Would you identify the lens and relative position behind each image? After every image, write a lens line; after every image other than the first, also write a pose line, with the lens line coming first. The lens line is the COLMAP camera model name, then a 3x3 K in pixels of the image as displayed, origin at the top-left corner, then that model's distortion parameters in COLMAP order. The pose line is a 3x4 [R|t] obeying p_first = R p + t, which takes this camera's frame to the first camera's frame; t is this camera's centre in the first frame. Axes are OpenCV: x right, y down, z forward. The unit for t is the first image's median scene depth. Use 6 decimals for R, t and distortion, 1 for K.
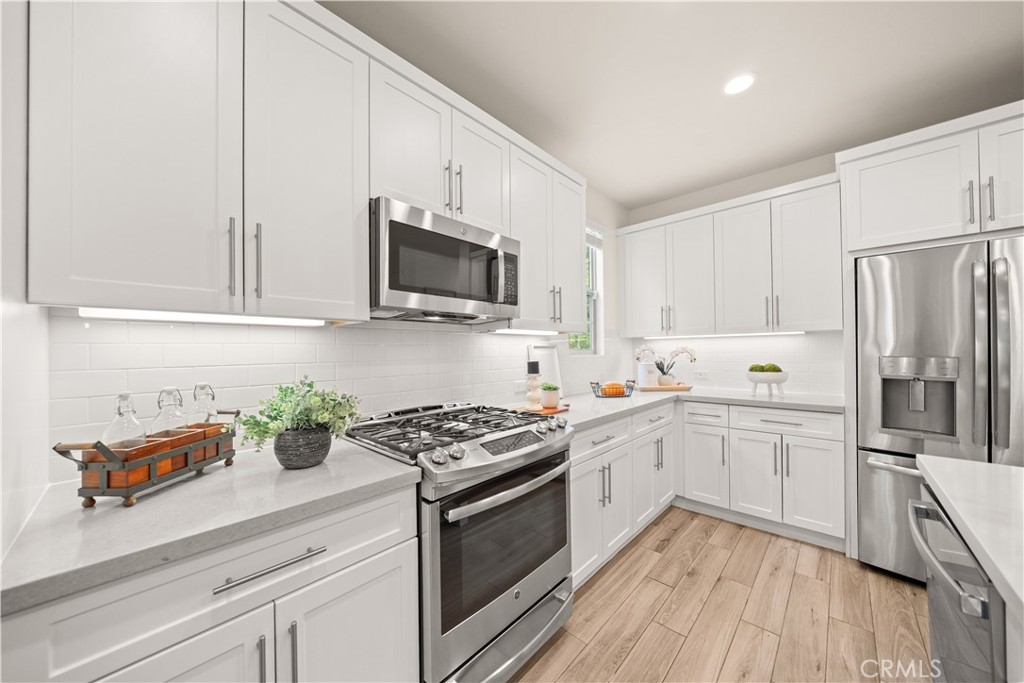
lens RADIAL K [[347.1, 0, 512.0], [0, 347.1, 341.5], [0, 0, 1]] dist [-0.007347, 0.000004]
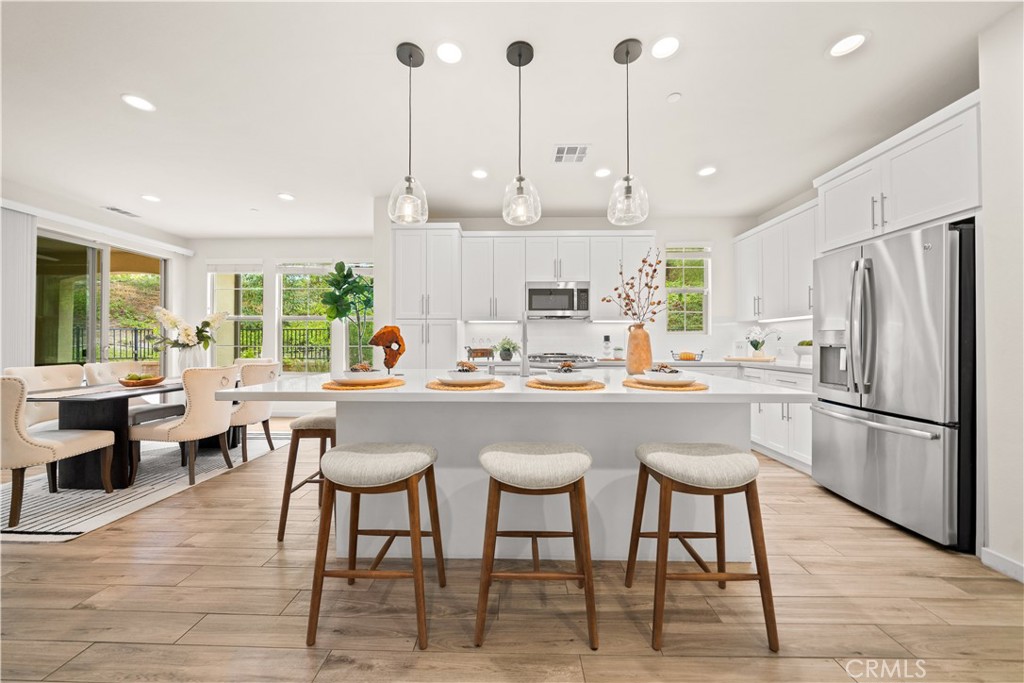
lens RADIAL K [[348.4, 0, 507.4], [0, 348.4, 341.1], [0, 0, 1]] dist [-0.004314, -0.000019]
pose [[0.664822, 0.007151, -0.746967, 1.271388], [0.012653, 0.999703, 0.020832, 0.042486], [0.746894, -0.023301, 0.664534, -0.851209]]
